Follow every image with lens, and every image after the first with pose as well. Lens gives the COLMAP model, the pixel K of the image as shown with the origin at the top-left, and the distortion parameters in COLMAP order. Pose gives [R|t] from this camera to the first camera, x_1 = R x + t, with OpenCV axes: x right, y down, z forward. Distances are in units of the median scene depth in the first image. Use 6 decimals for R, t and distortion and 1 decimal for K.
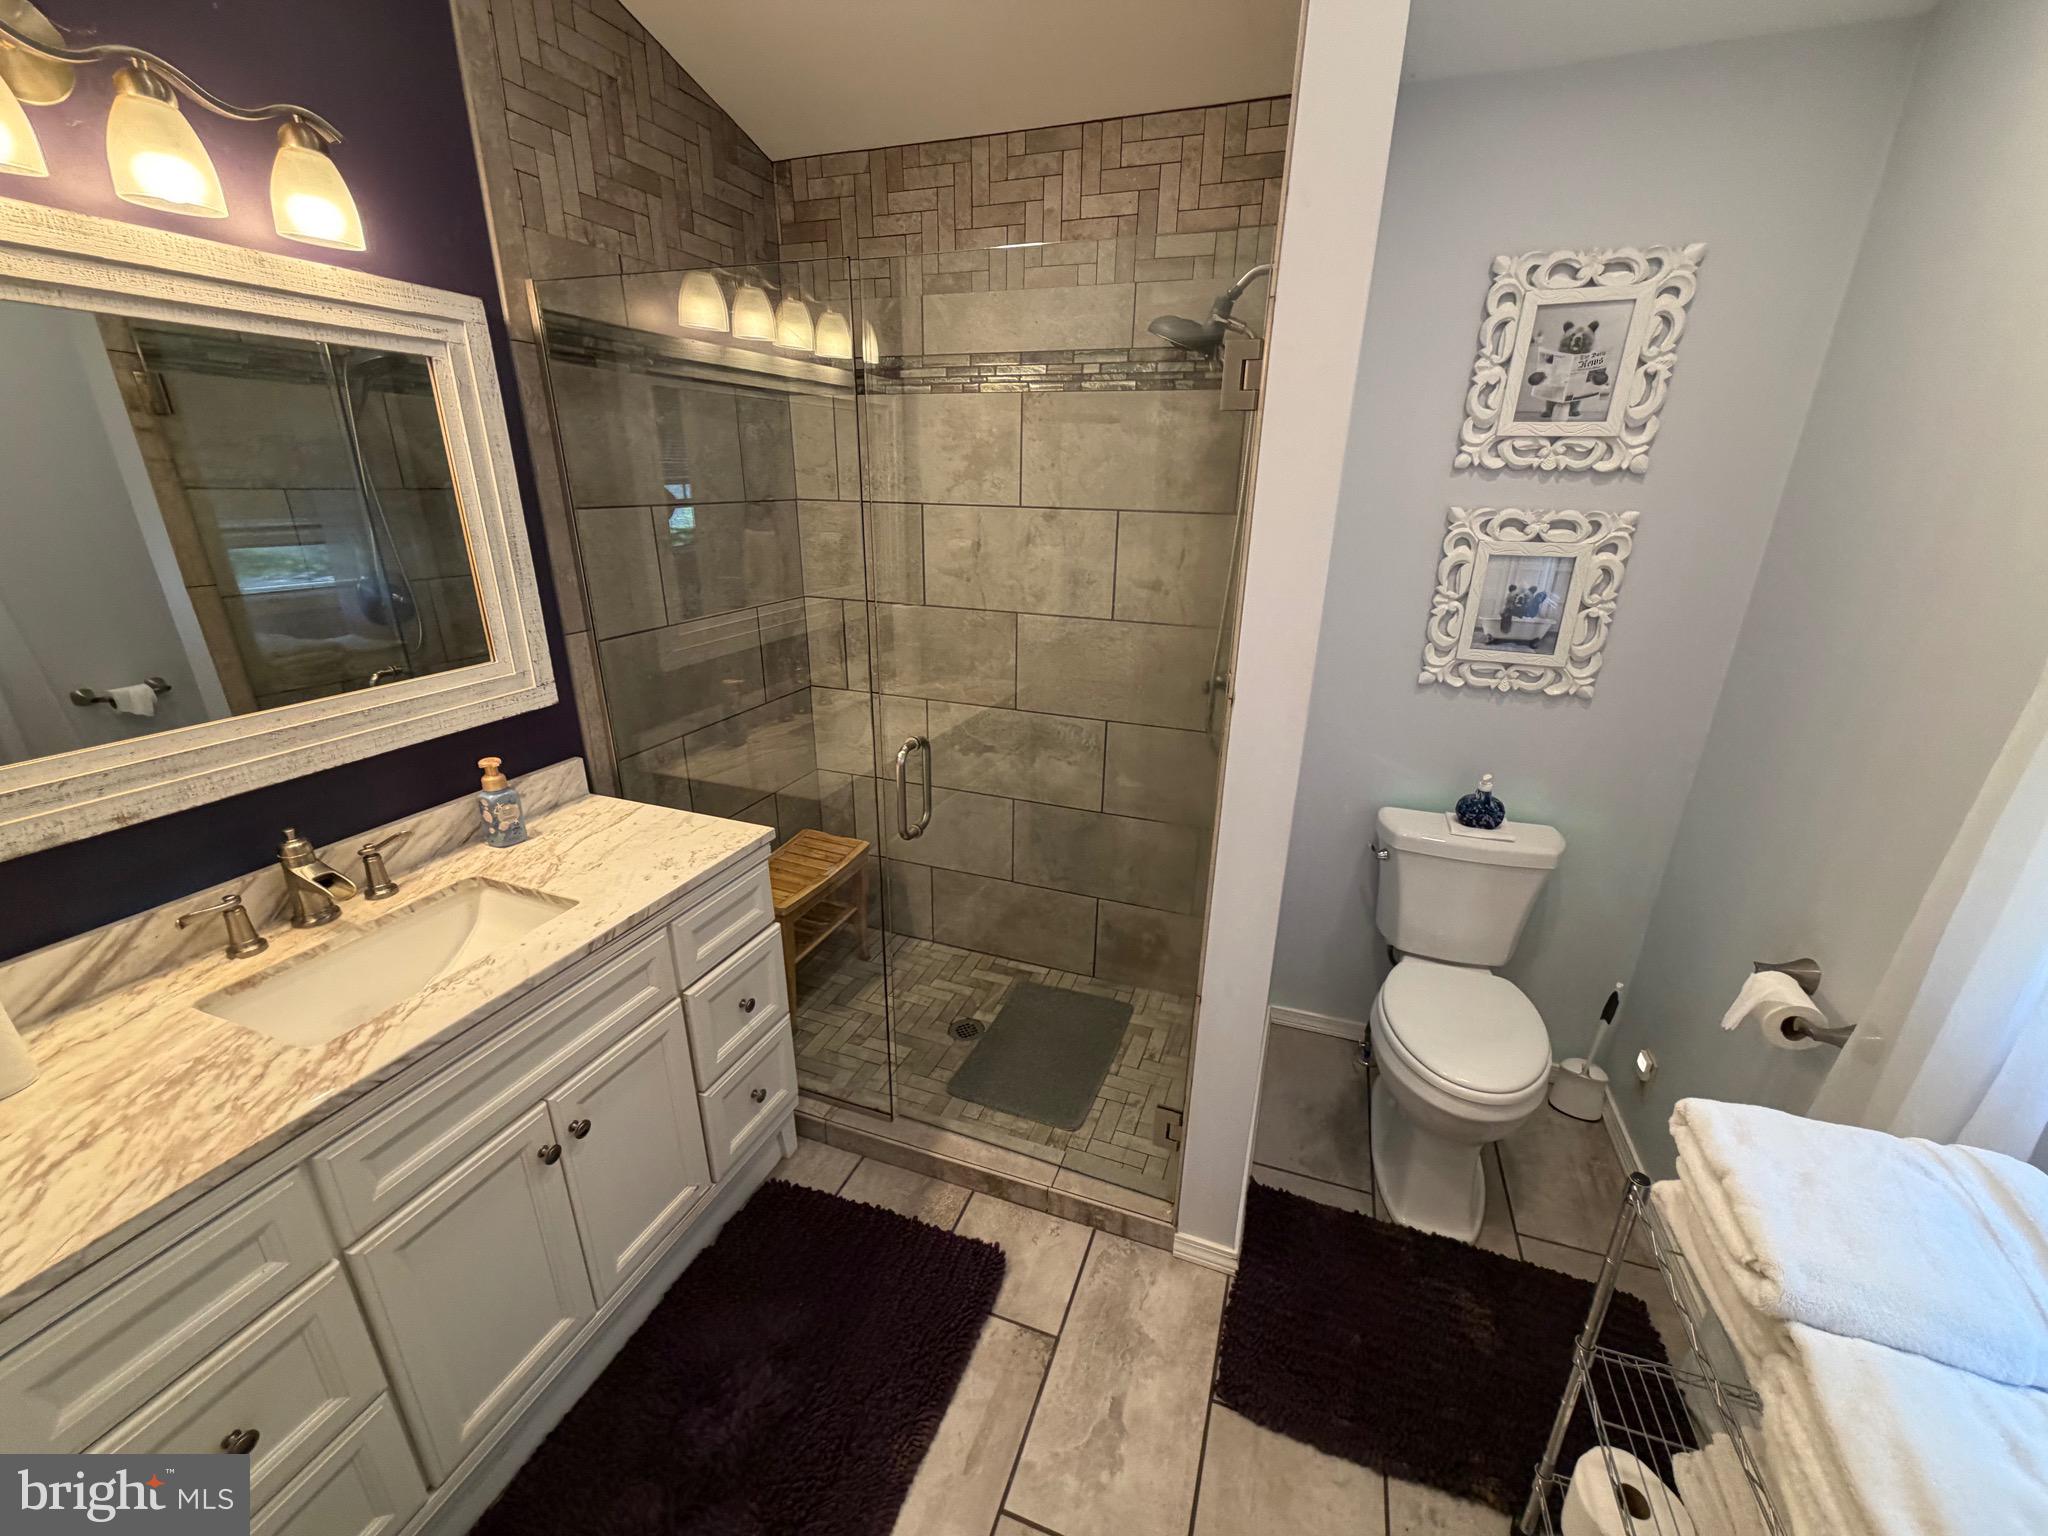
lens RADIAL K [[816.6, 0, 1026.4], [0, 816.6, 775.0], [0, 0, 1]] dist [0.000380, 0.000030]
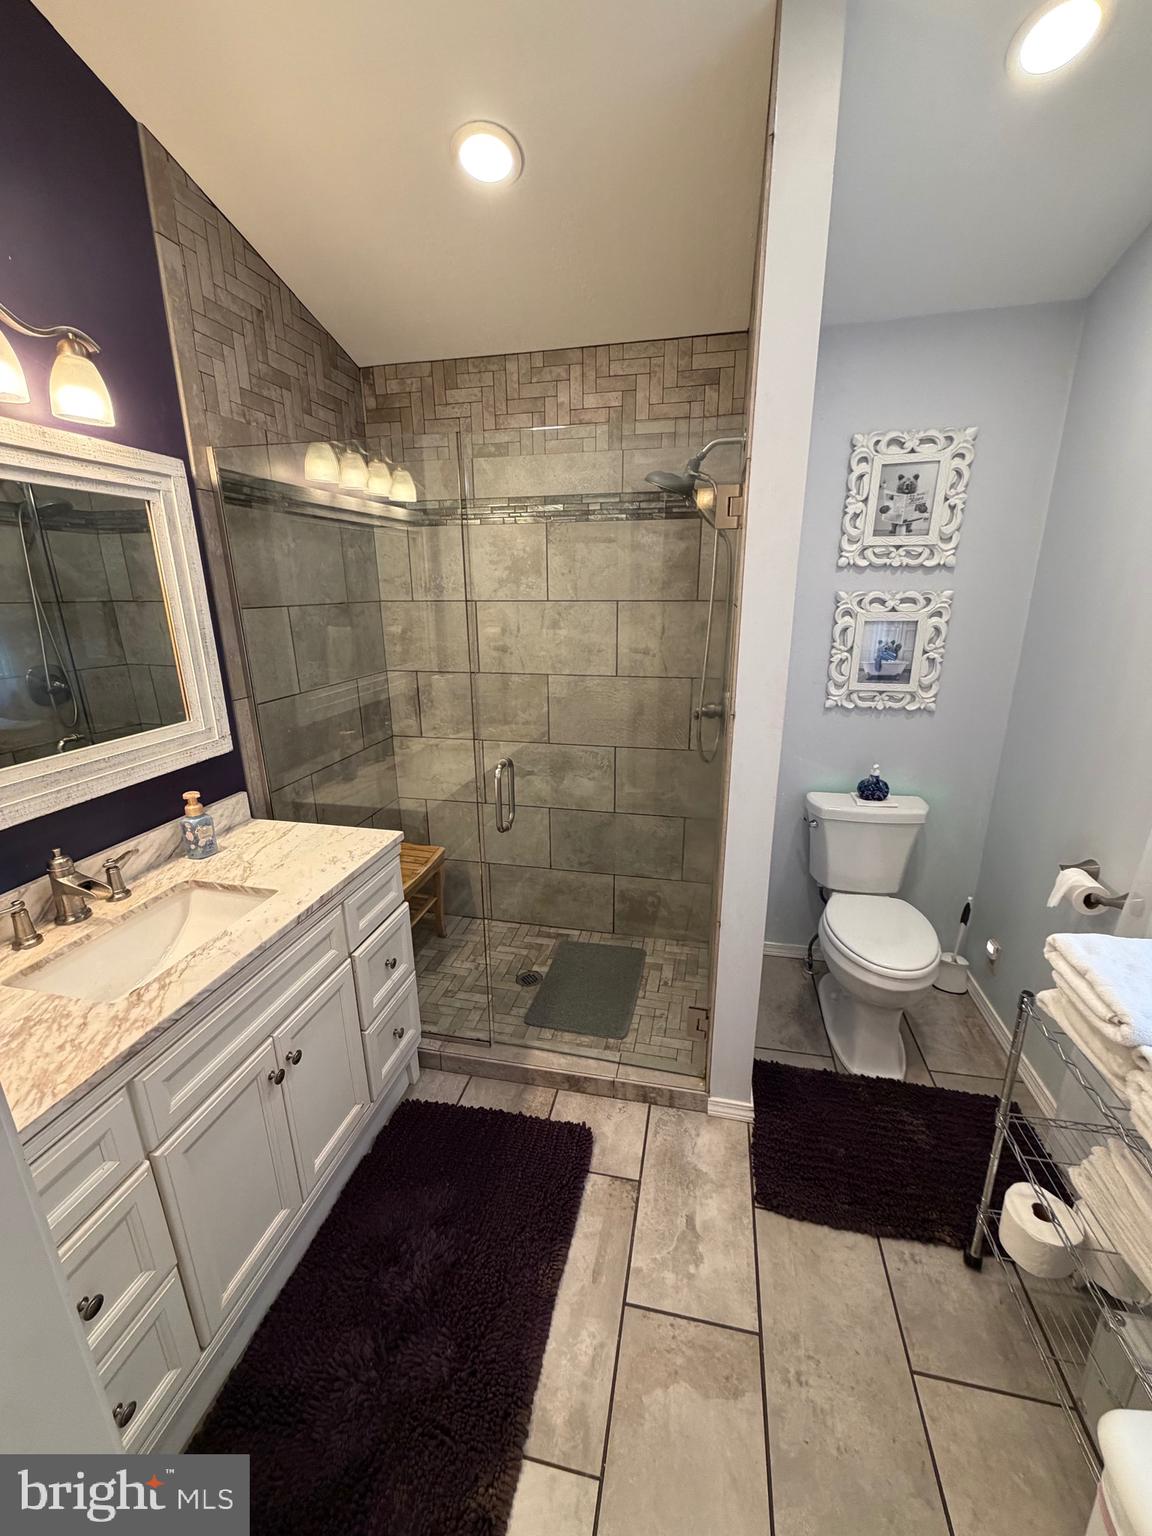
lens RADIAL K [[612.5, 0, 575.2], [0, 612.5, 766.8], [0, 0, 1]] dist [0.000380, 0.000030]
pose [[0.990679, -0.060885, 0.121856, -0.142589], [0.068877, 0.995667, -0.062483, 0.040873], [-0.117524, 0.070293, 0.990579, -0.064179]]
